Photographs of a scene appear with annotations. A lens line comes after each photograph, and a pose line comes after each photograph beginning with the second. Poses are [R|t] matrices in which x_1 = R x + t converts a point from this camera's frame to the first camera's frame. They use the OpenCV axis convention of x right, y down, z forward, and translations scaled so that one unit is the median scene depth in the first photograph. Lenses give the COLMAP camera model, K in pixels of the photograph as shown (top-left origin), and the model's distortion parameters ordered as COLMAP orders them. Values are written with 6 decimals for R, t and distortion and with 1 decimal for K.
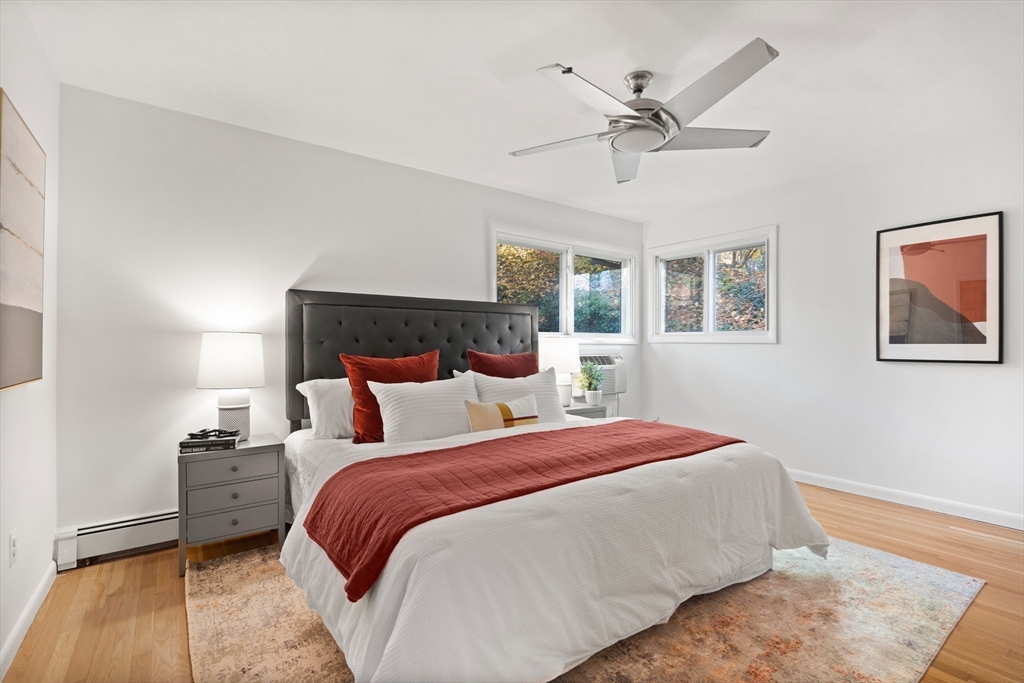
lens RADIAL K [[468.6, 0, 511.1], [0, 468.6, 346.5], [0, 0, 1]] dist [-0.011870, 0.000044]
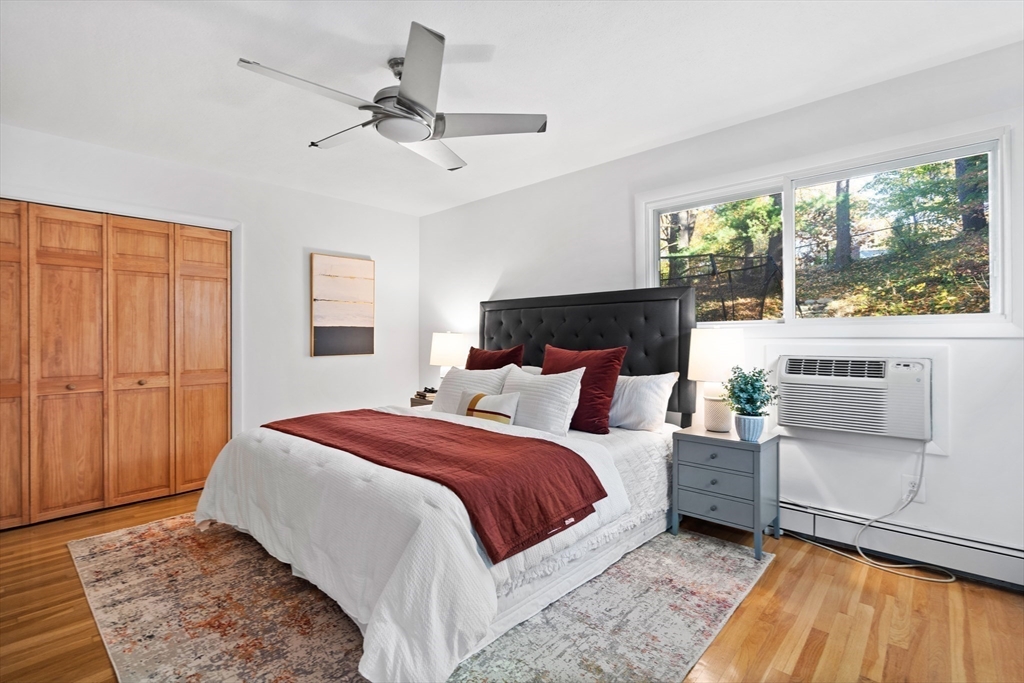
lens RADIAL K [[468.6, 0, 510.3], [0, 468.6, 335.8], [0, 0, 1]] dist [-0.011870, 0.000044]
pose [[0.196510, 0.004901, -0.980490, 0.737616], [0.006366, 0.999960, 0.006274, -0.016190], [0.980481, -0.007475, 0.196471, 0.589351]]
